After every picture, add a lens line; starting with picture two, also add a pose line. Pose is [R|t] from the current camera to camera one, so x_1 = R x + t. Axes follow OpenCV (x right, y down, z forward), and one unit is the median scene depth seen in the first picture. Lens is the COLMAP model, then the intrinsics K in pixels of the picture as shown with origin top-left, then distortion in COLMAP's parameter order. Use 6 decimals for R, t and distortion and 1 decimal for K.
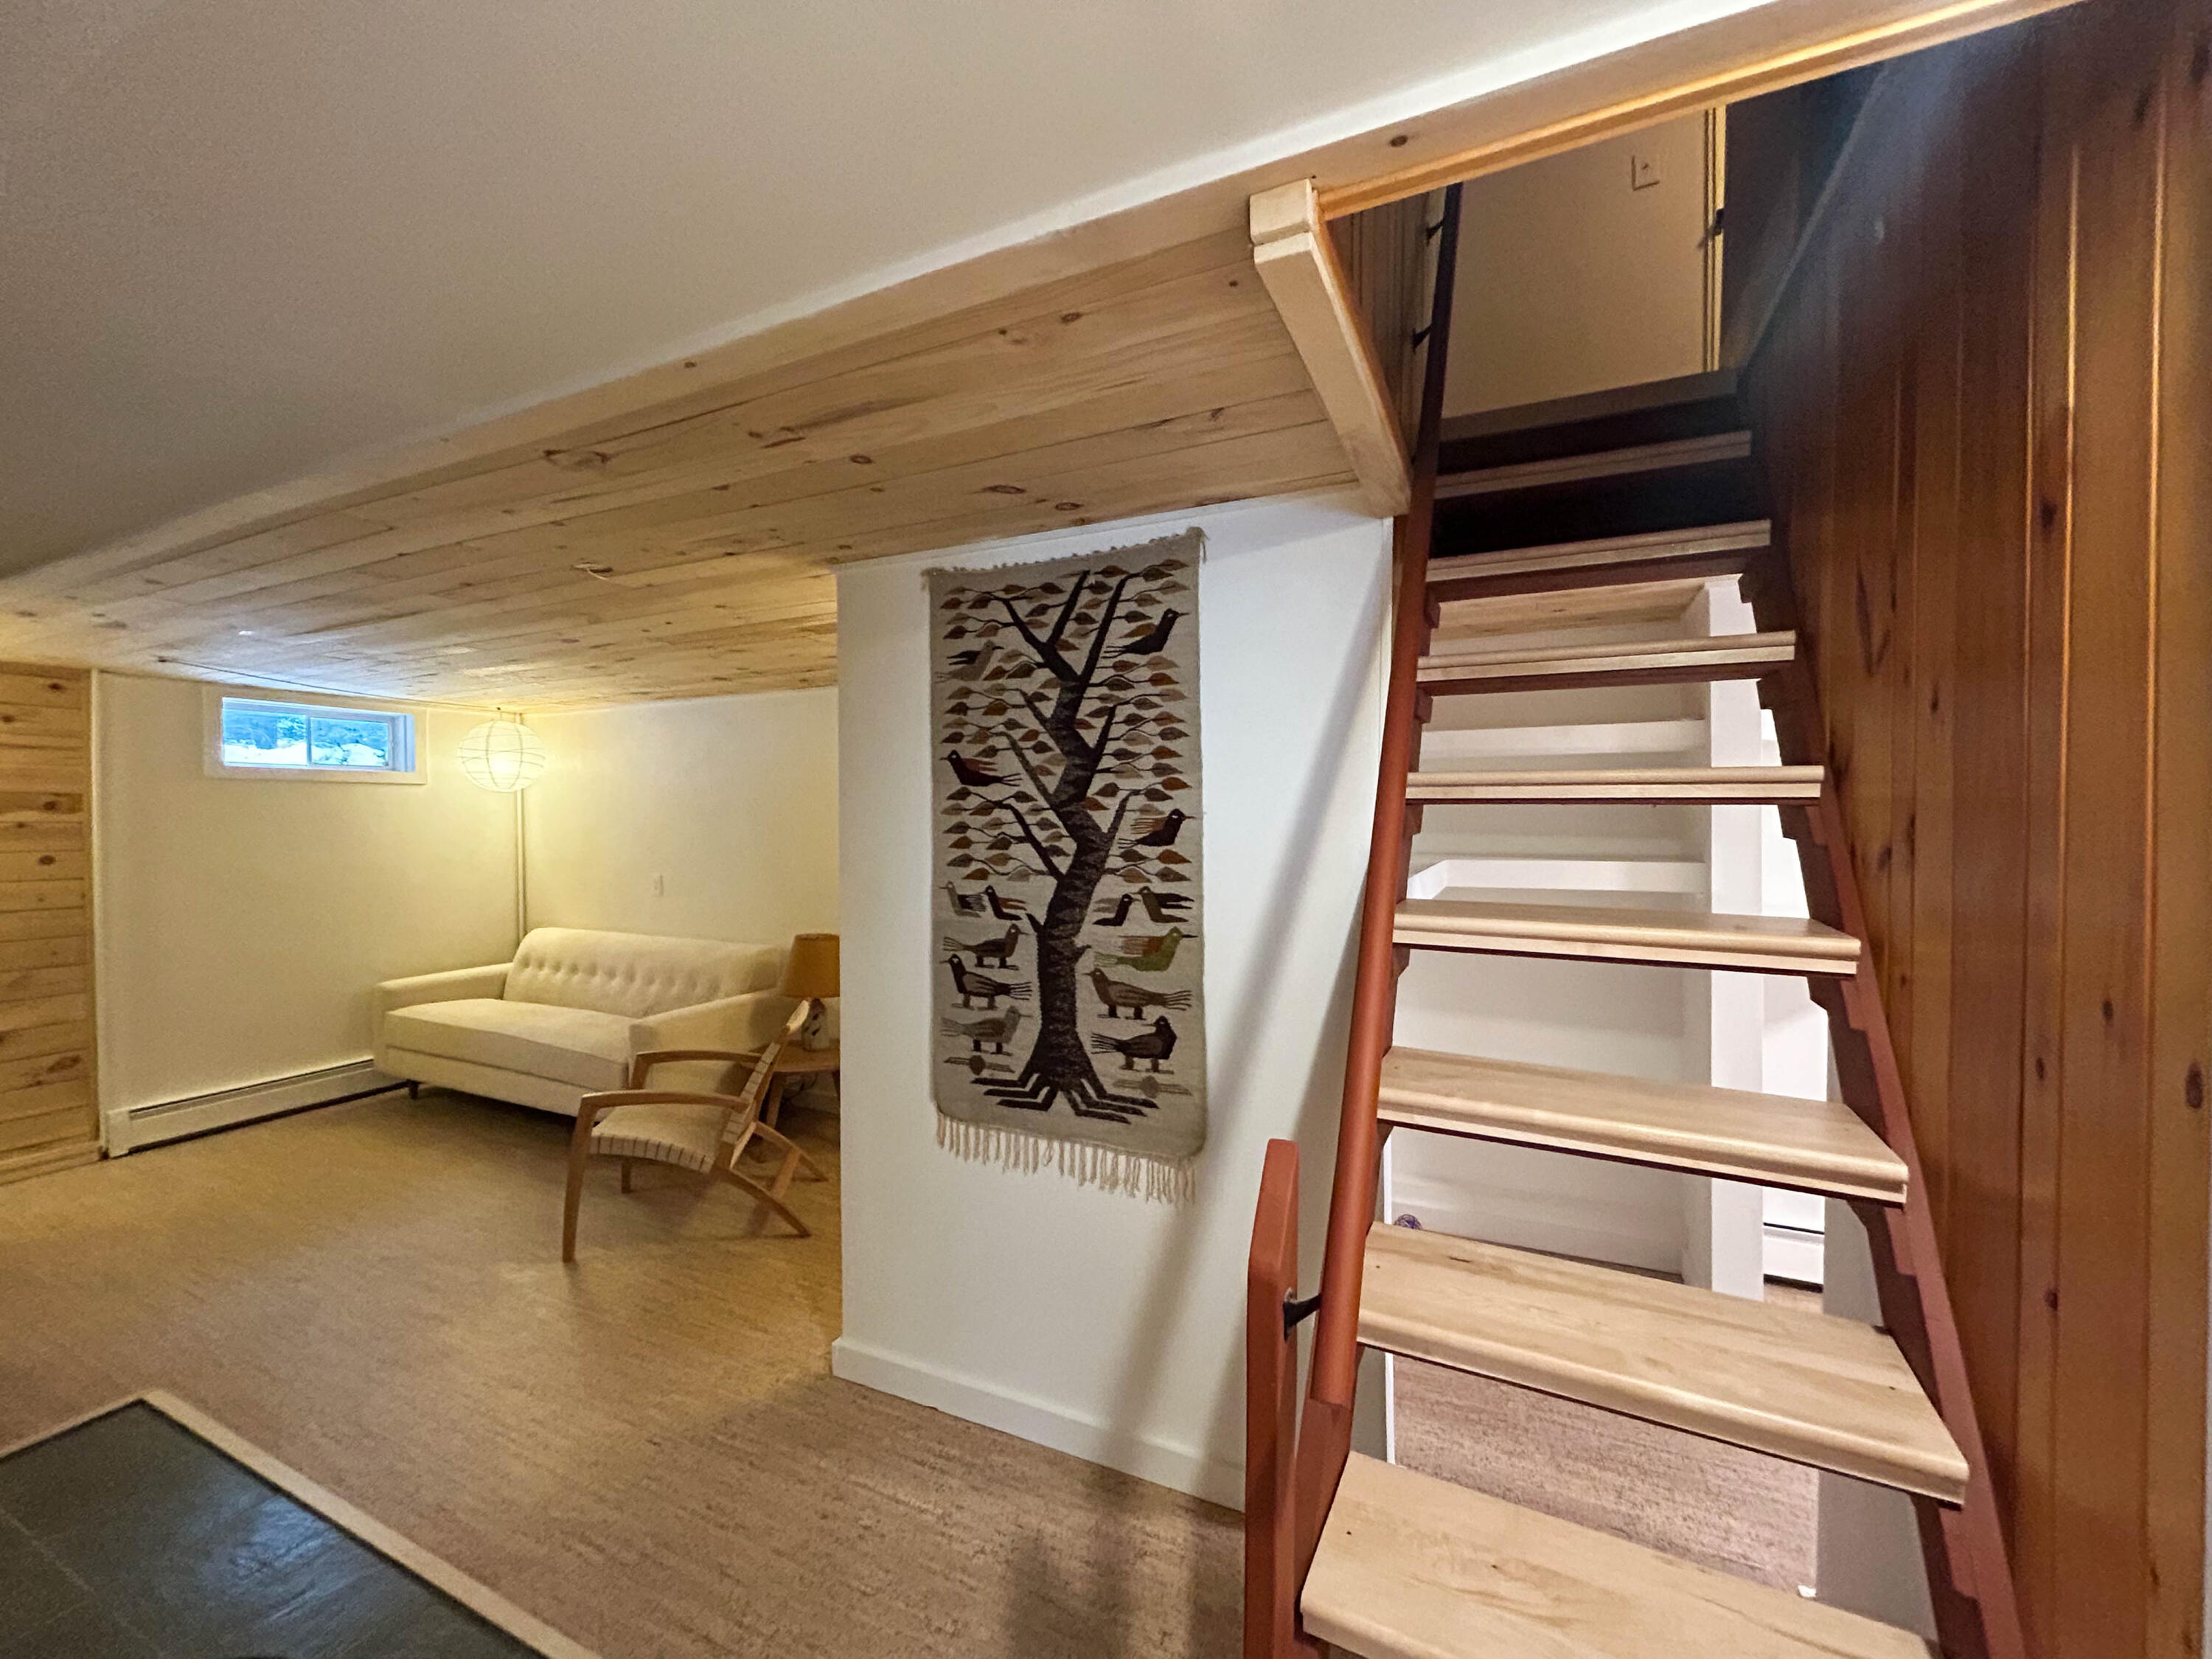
lens RADIAL K [[889.2, 0, 1112.9], [0, 889.2, 832.1], [0, 0, 1]] dist [-0.001524, 0.000778]
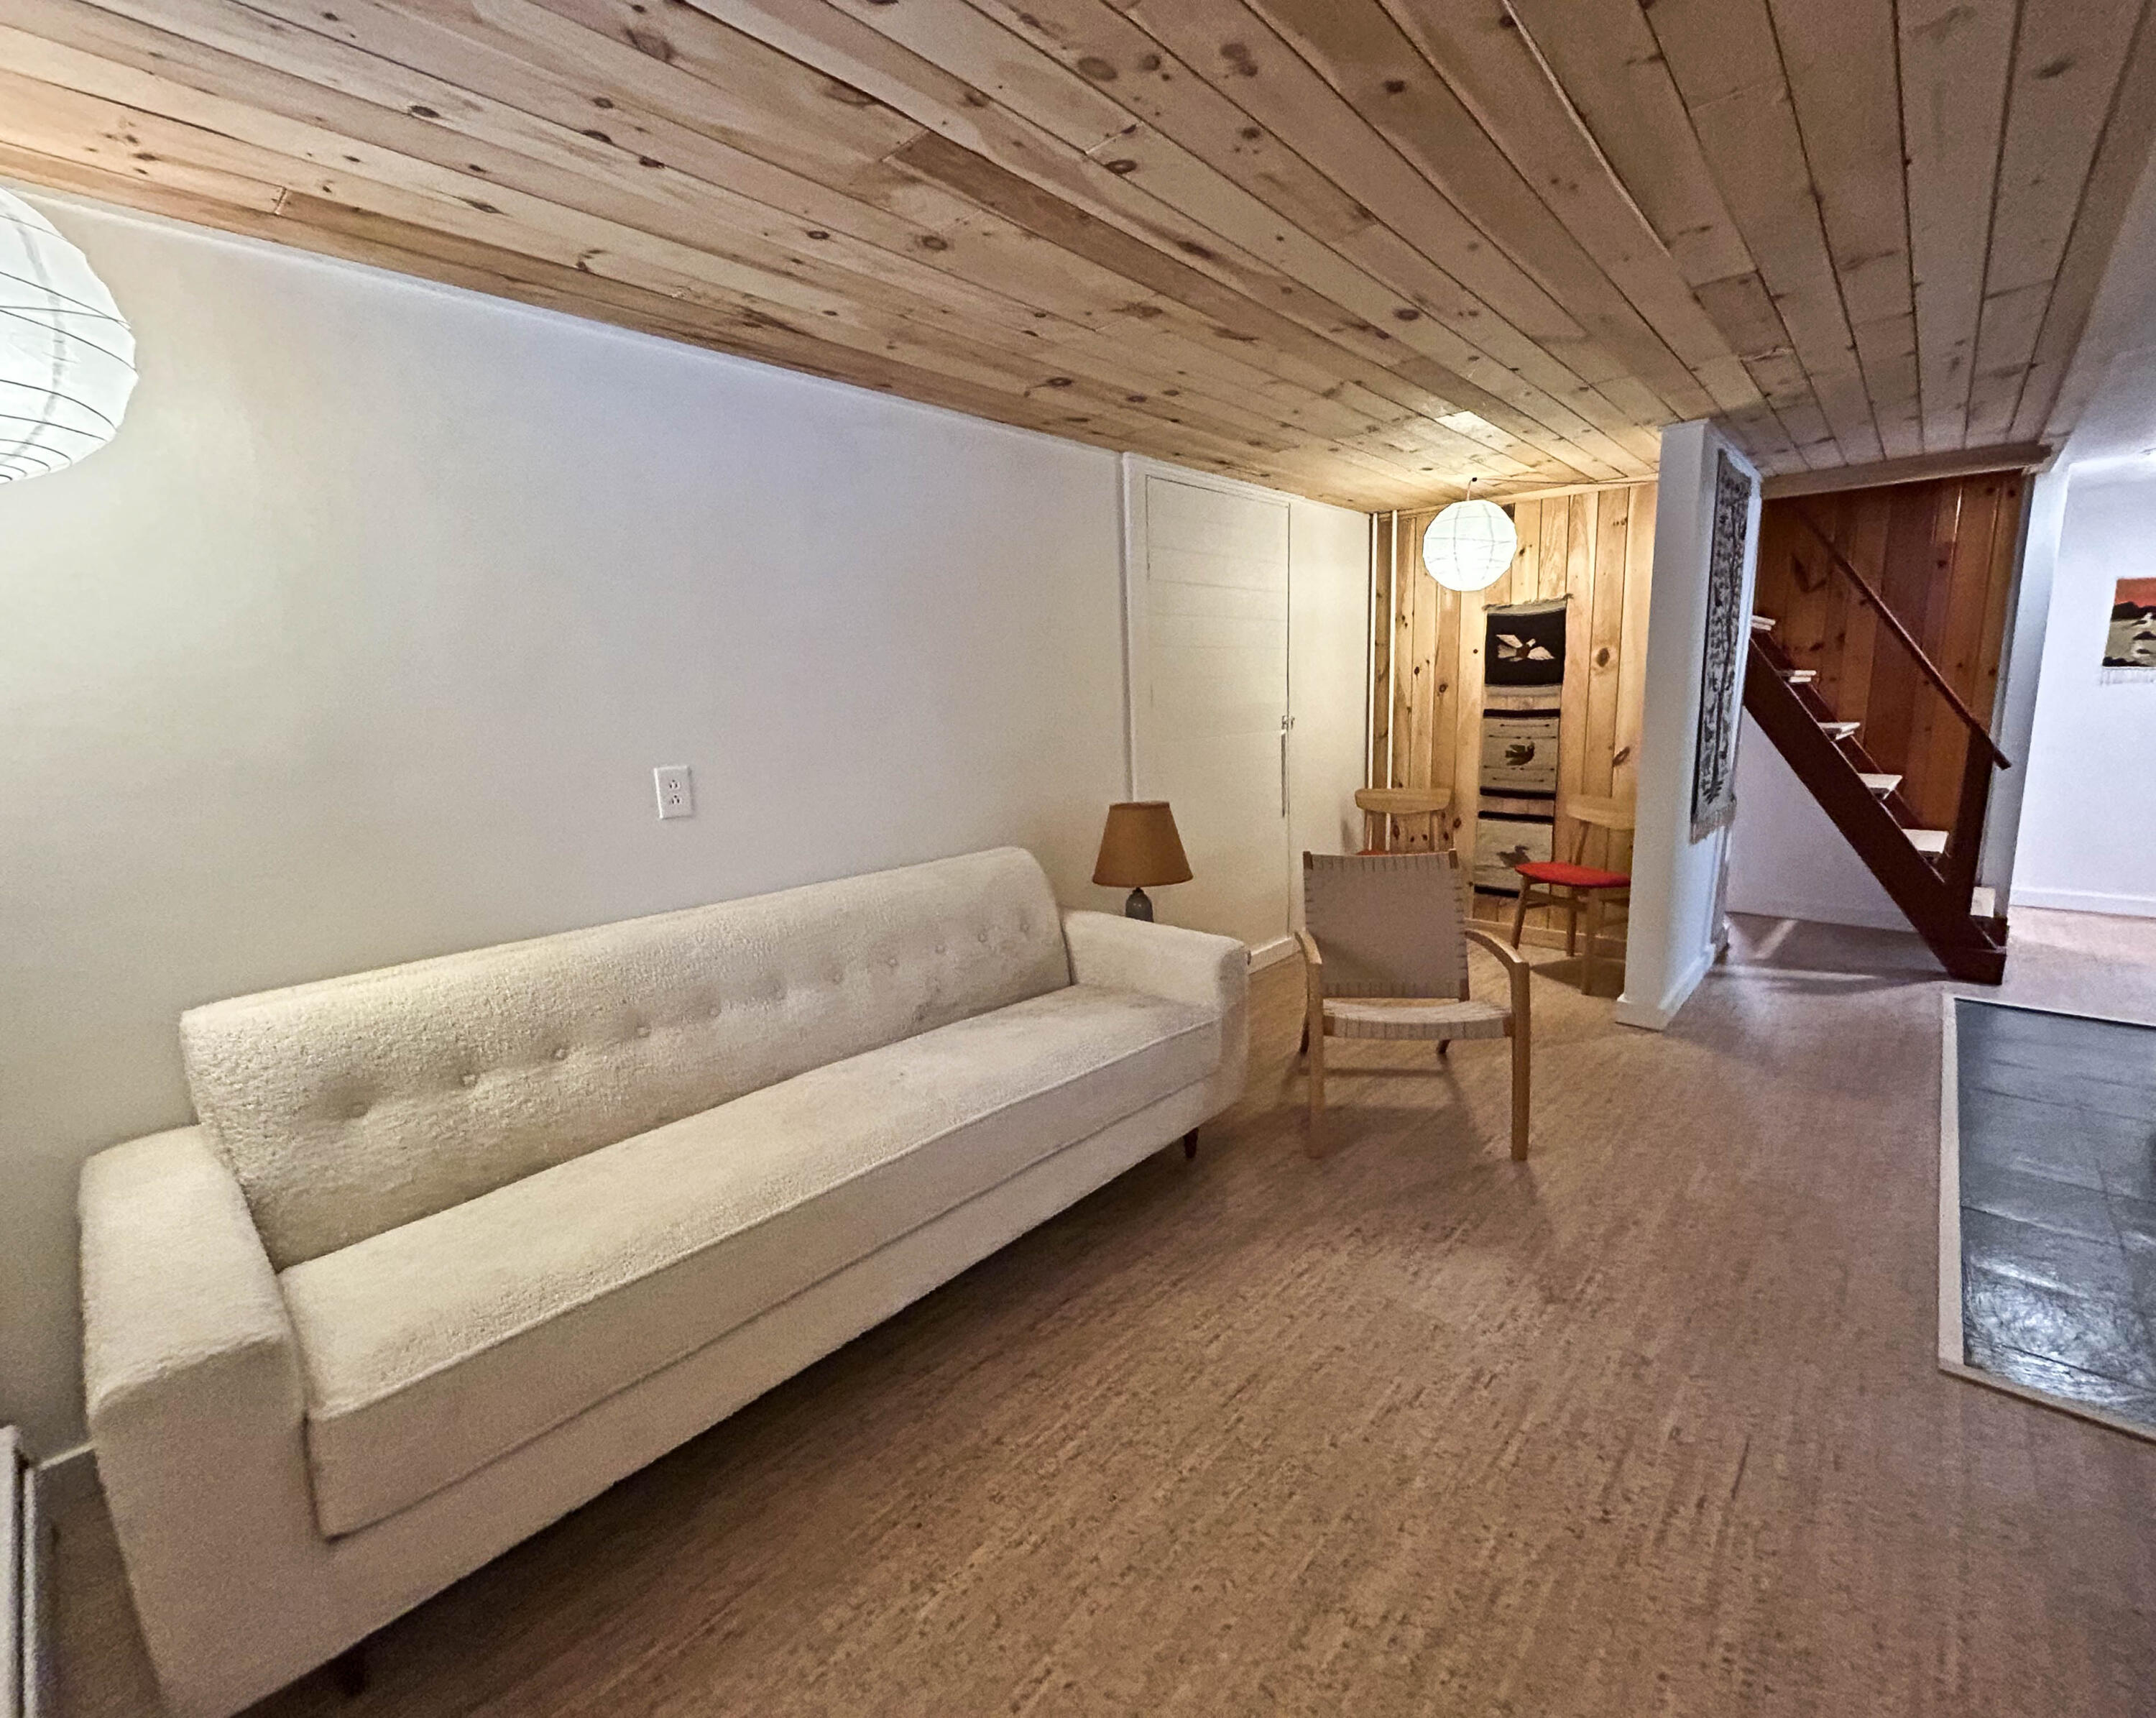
lens RADIAL K [[927.9, 0, 1138.4], [0, 927.9, 855.2], [0, 0, 1]] dist [-0.005093, 0.000100]
pose [[0.266551, -0.182185, 0.946446, -1.168207], [0.045536, 0.983256, 0.176447, 0.028486], [-0.962745, -0.003935, 0.270384, 0.878862]]
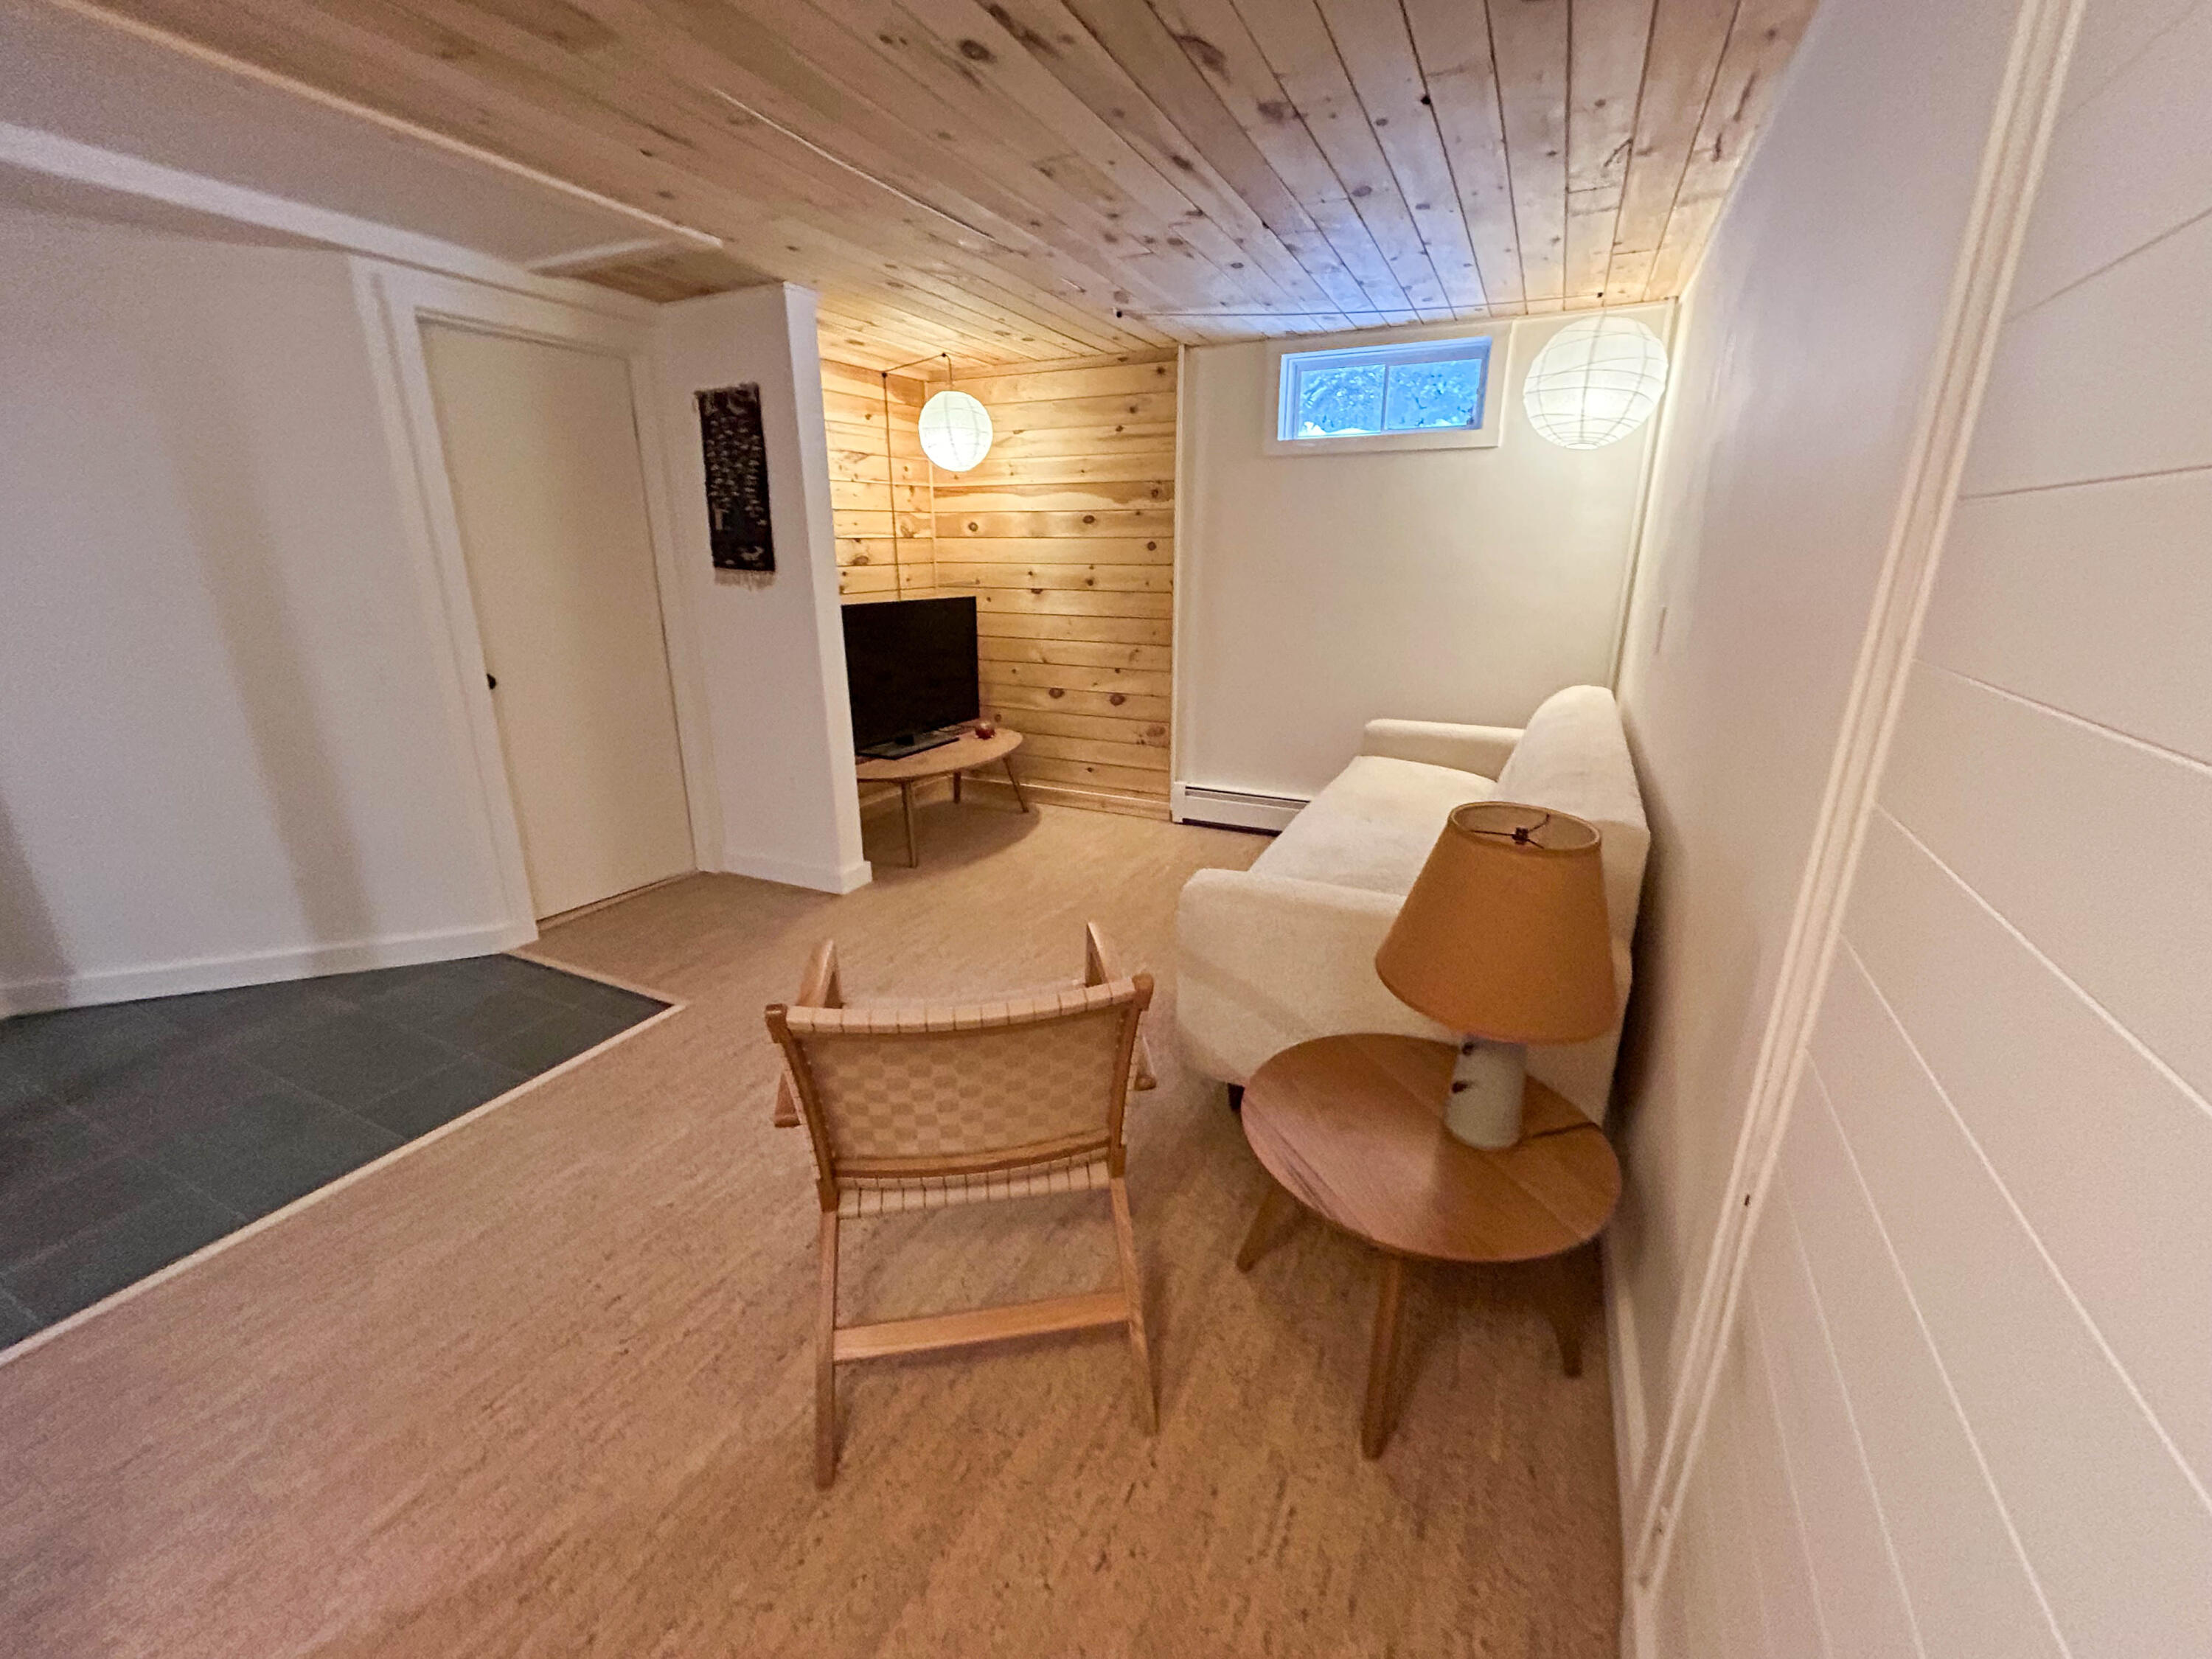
lens RADIAL K [[889.2, 0, 1090.9], [0, 889.2, 823.9], [0, 0, 1]] dist [-0.001524, 0.000778]
pose [[-0.033832, 0.300021, -0.953332, -0.038986], [-0.013604, 0.953652, 0.300605, 0.029507], [0.999335, 0.023139, -0.028183, 0.947855]]
